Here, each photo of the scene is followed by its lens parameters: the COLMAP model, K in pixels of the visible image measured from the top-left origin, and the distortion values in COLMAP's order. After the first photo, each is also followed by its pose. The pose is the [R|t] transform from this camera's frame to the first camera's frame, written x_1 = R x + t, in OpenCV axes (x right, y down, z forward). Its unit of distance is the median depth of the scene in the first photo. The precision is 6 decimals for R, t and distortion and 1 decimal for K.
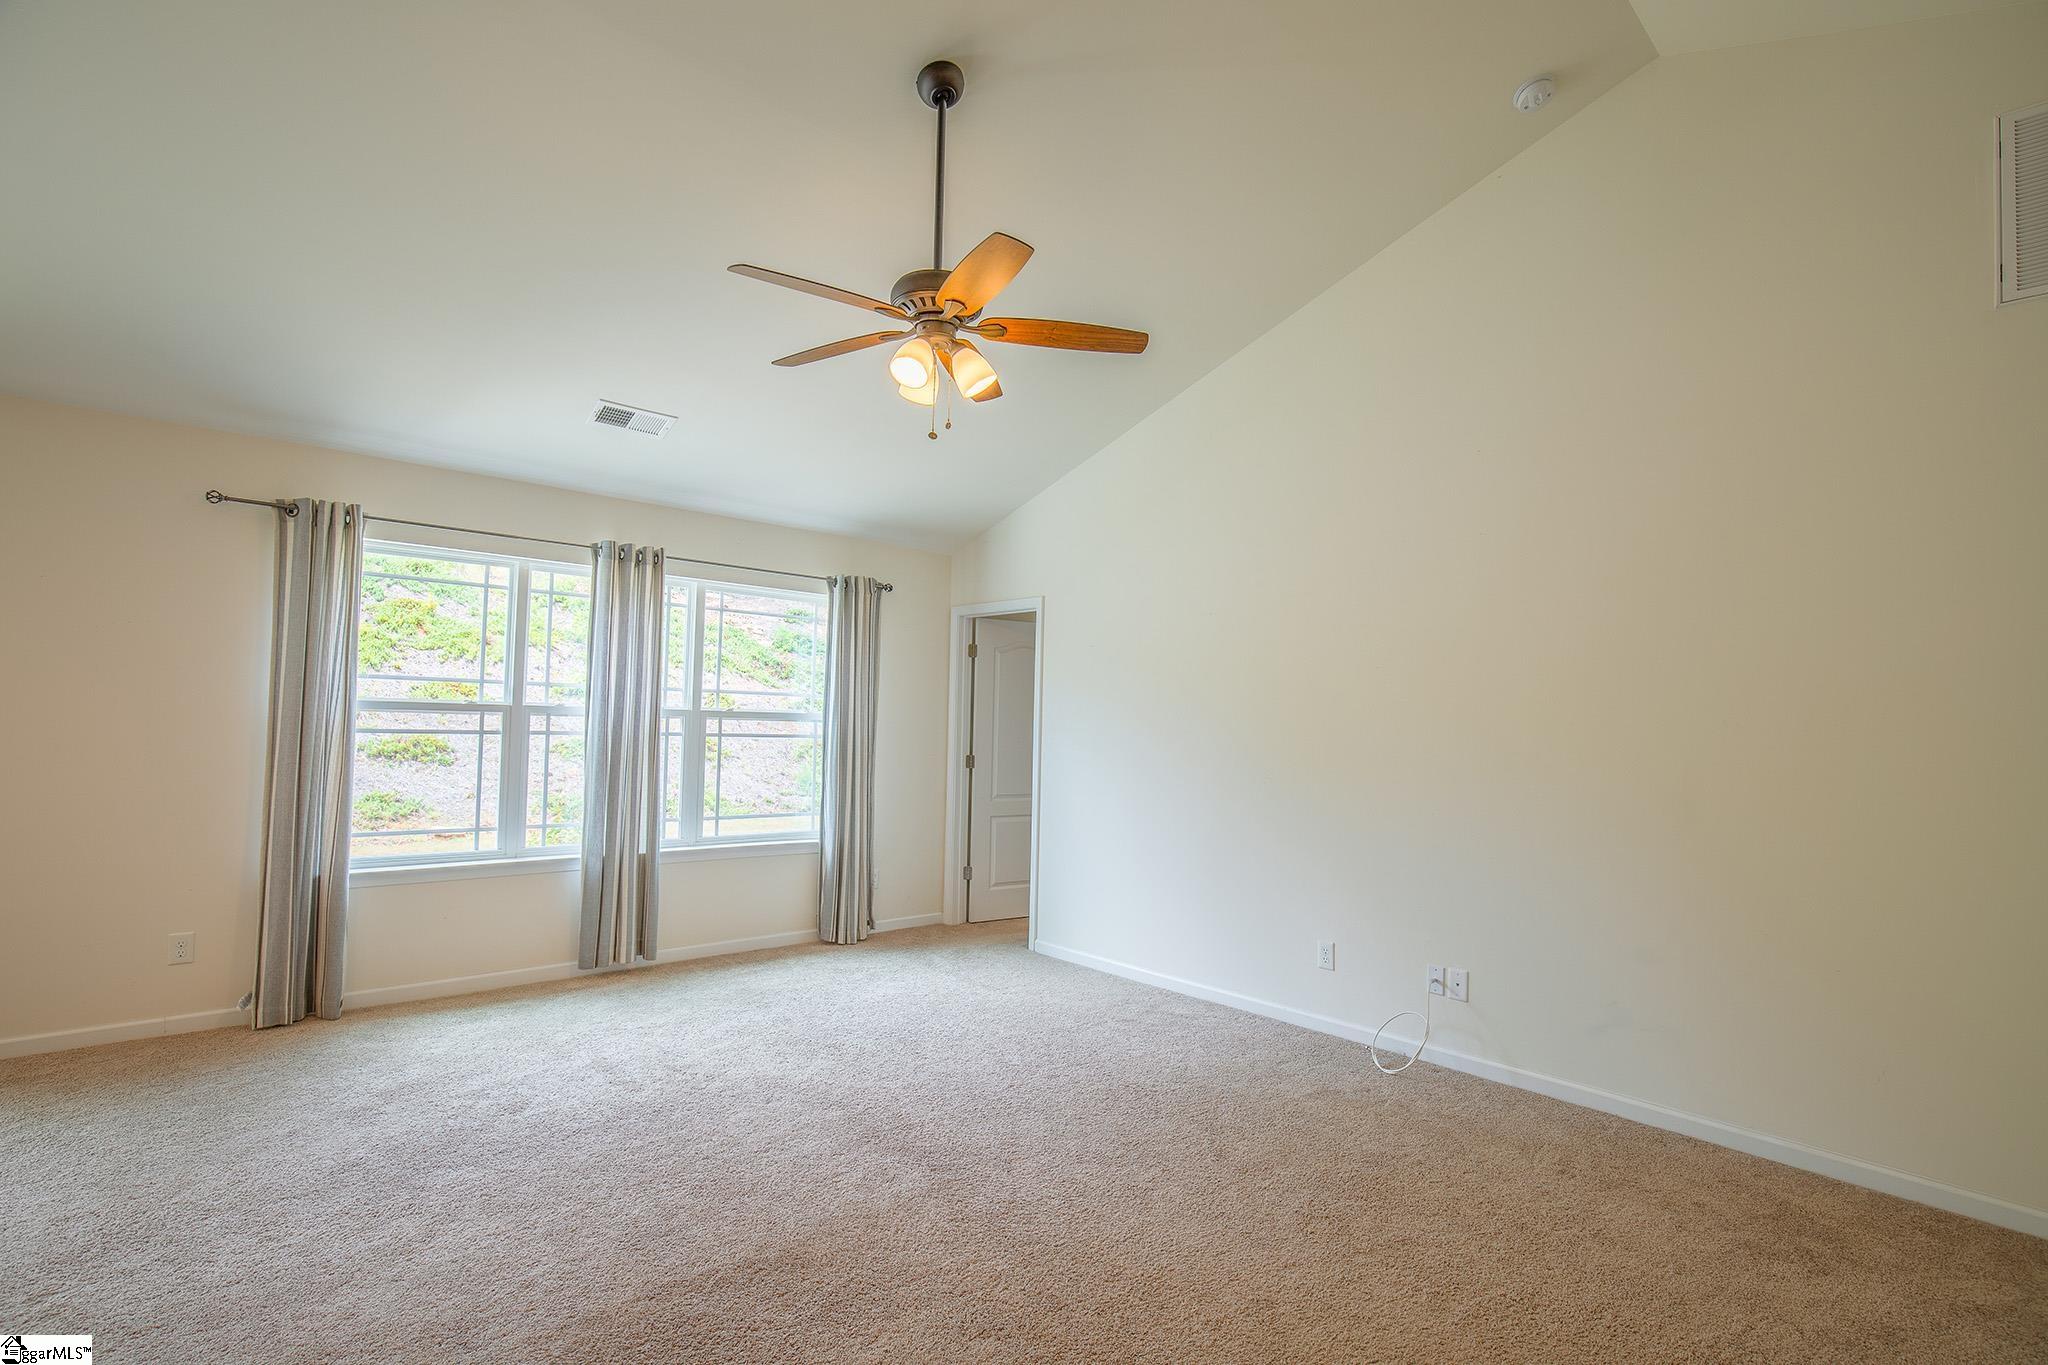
lens RADIAL K [[937.6, 0, 1024.3], [0, 937.6, 687.3], [0, 0, 1]] dist [-0.039707, 0.006774]
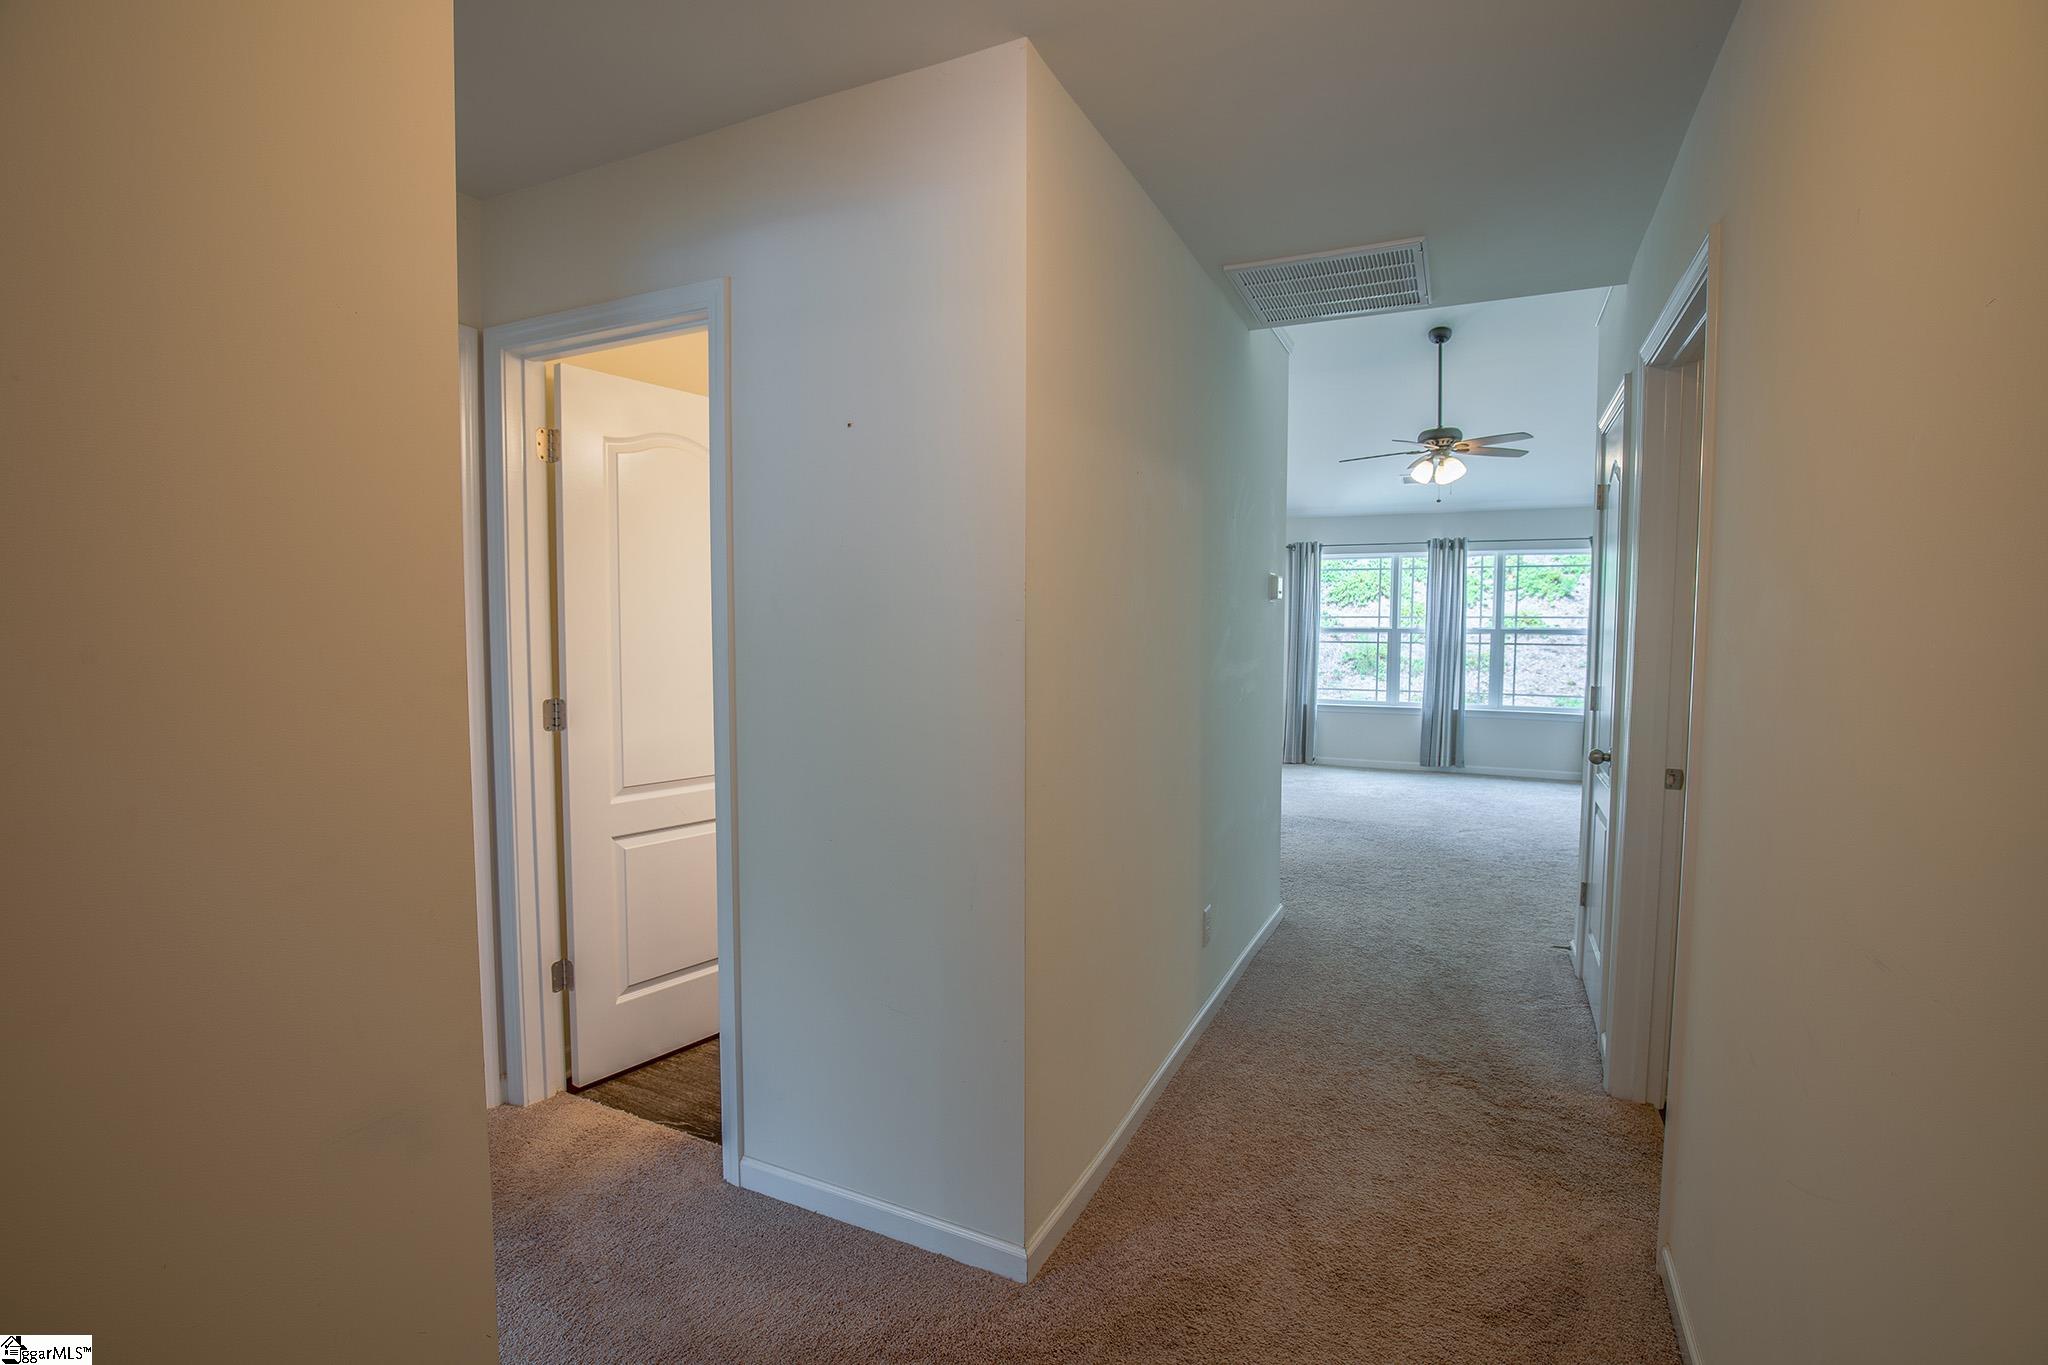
lens RADIAL K [[937.6, 0, 1024.3], [0, 937.6, 687.3], [0, 0, 1]] dist [-0.039707, 0.006774]
pose [[0.376668, 0.032177, -0.925789, 0.980241], [0.037851, 0.998027, 0.050088, 0.014950], [0.925575, -0.053909, 0.374707, -0.465273]]
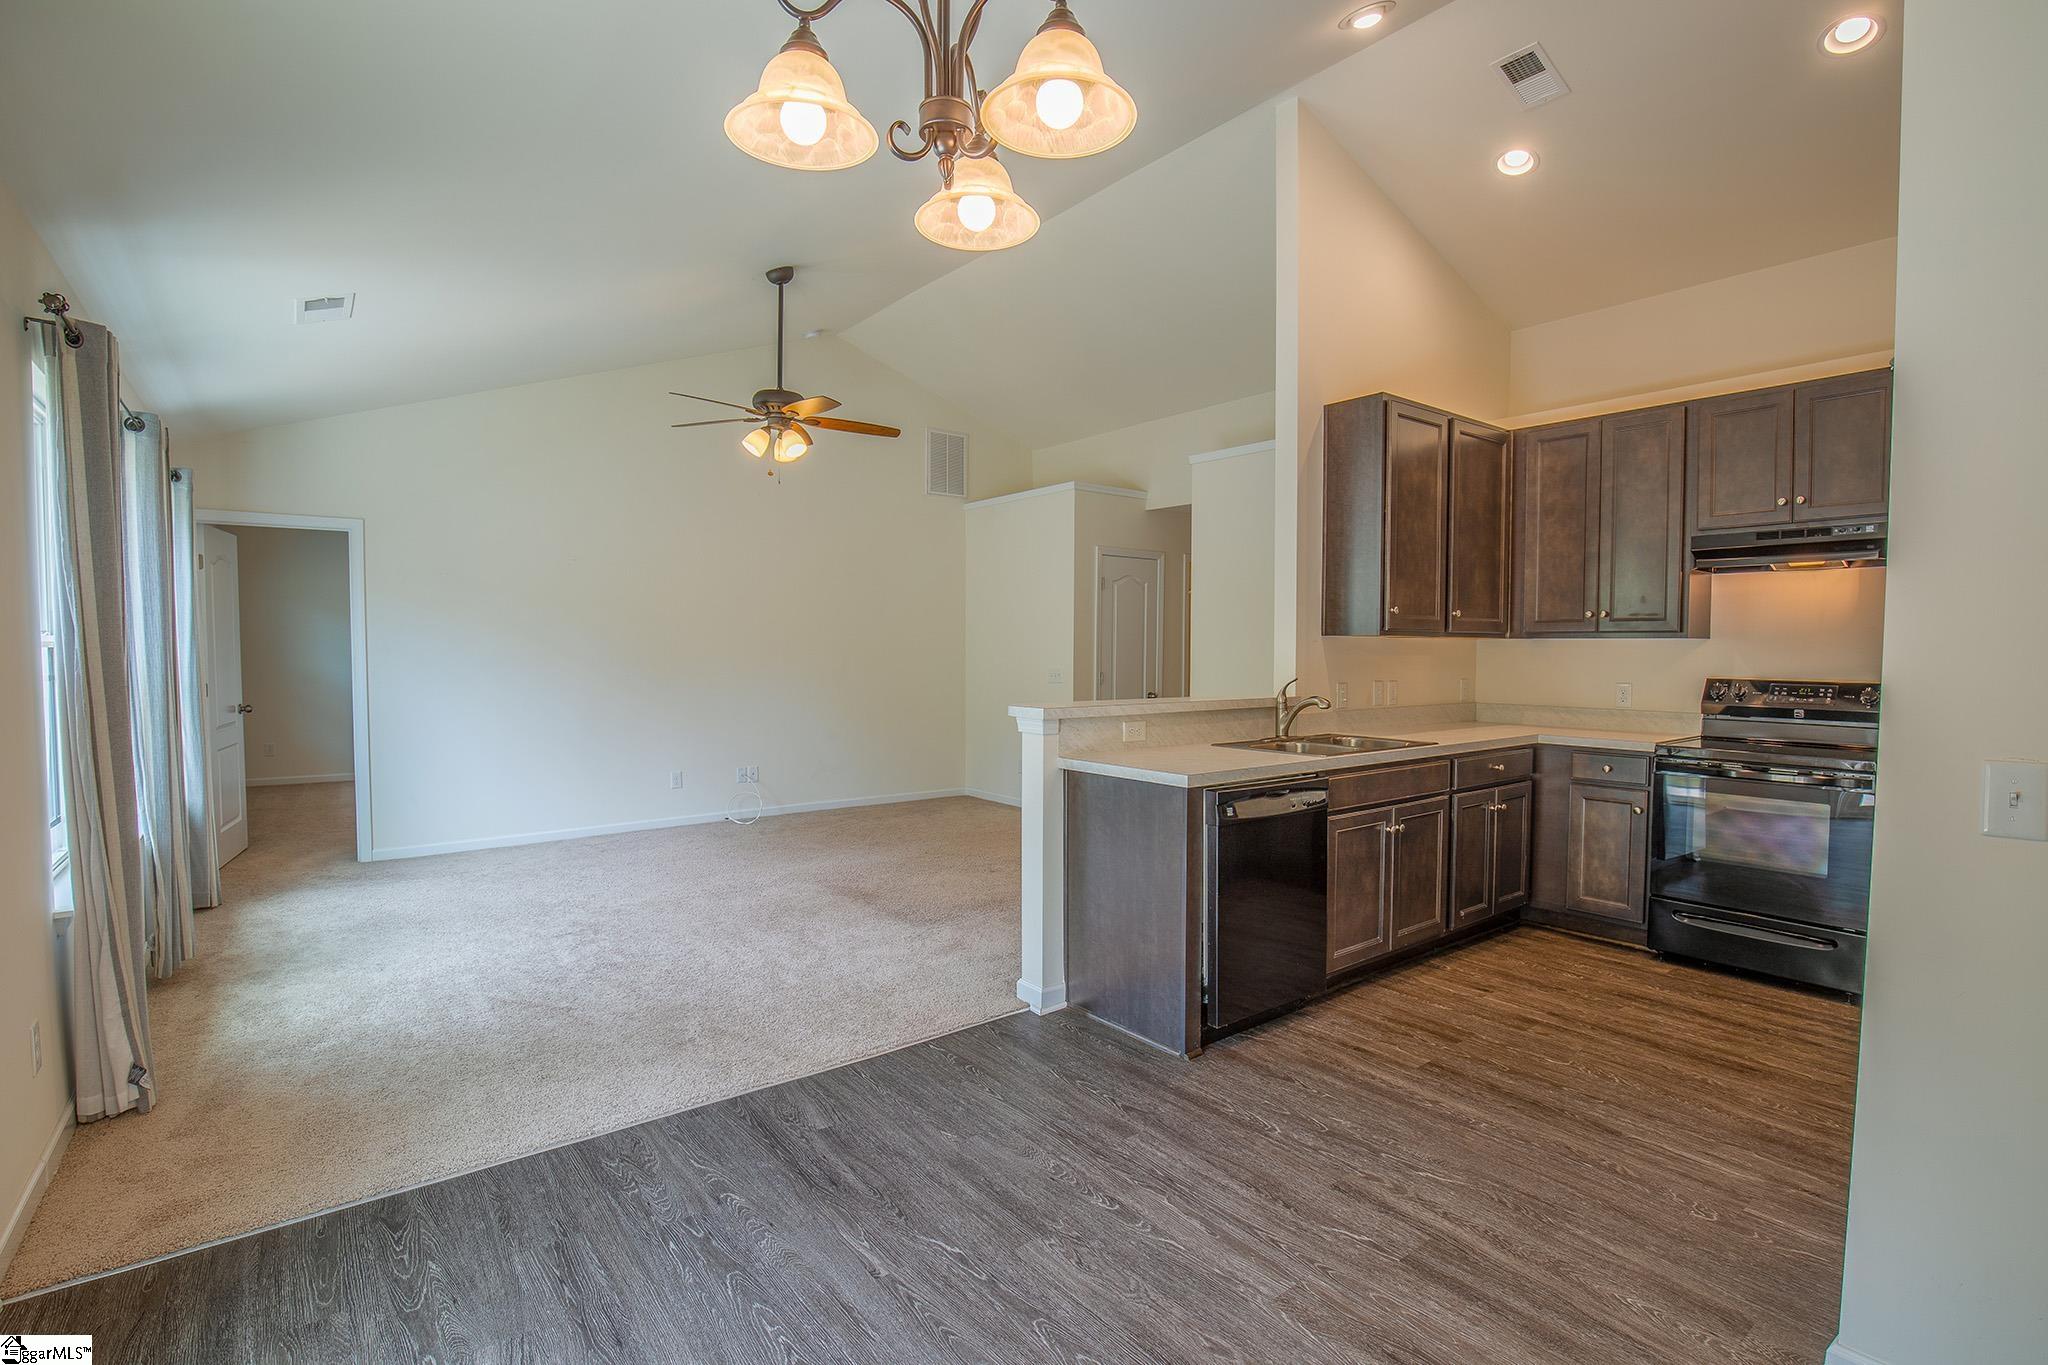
lens RADIAL K [[962.4, 0, 1024.6], [0, 962.4, 687.9], [0, 0, 1]] dist [-0.040765, 0.007958]
pose [[0.070791, -0.069774, 0.995048, -1.177678], [-0.036535, 0.996700, 0.072489, -0.019151], [-0.996822, -0.041485, 0.068008, 0.245368]]
